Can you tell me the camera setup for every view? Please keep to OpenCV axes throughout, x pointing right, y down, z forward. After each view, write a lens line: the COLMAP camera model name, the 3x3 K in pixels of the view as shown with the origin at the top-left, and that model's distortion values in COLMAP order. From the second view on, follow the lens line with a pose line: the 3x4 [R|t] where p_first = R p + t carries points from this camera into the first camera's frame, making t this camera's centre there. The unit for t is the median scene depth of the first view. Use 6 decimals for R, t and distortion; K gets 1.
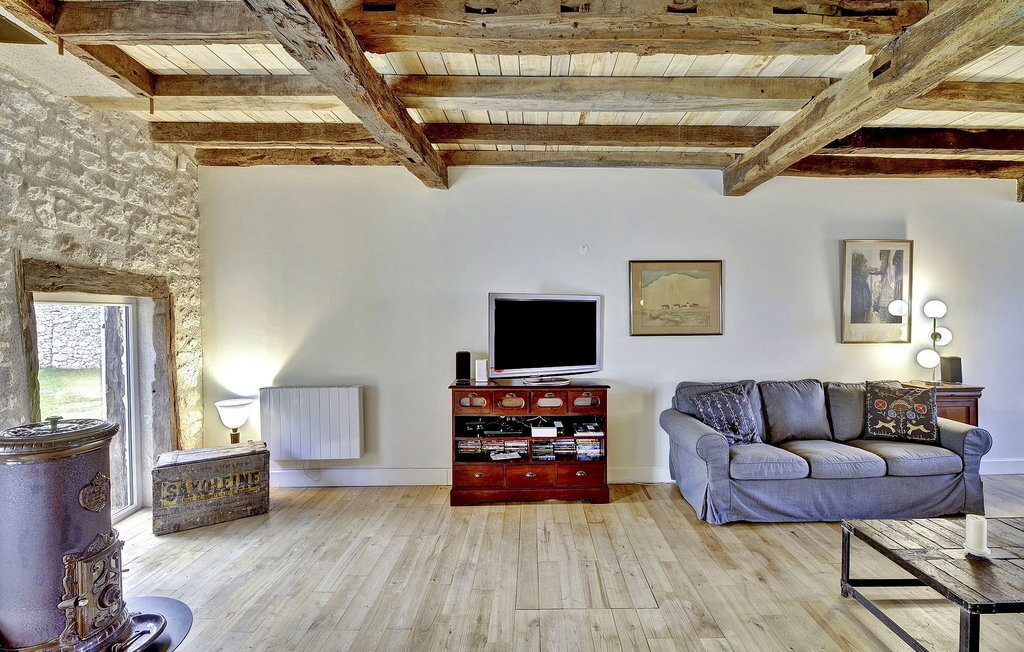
lens RADIAL K [[457.1, 0, 533.8], [0, 457.1, 324.3], [0, 0, 1]] dist [-0.002289, -0.000458]
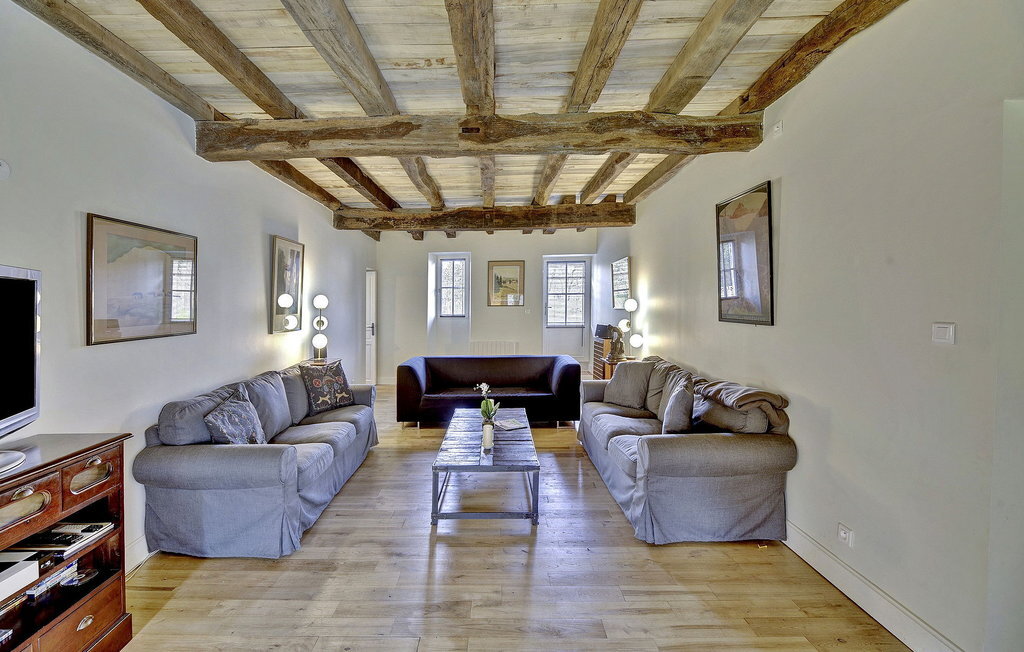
lens RADIAL K [[445.7, 0, 487.0], [0, 445.7, 317.7], [0, 0, 1]] dist [-0.000626, -0.000347]
pose [[0.035496, -0.030317, 0.998910, -0.371586], [0.032998, 0.999030, 0.029148, -0.010194], [-0.998825, 0.031927, 0.036462, 0.541371]]
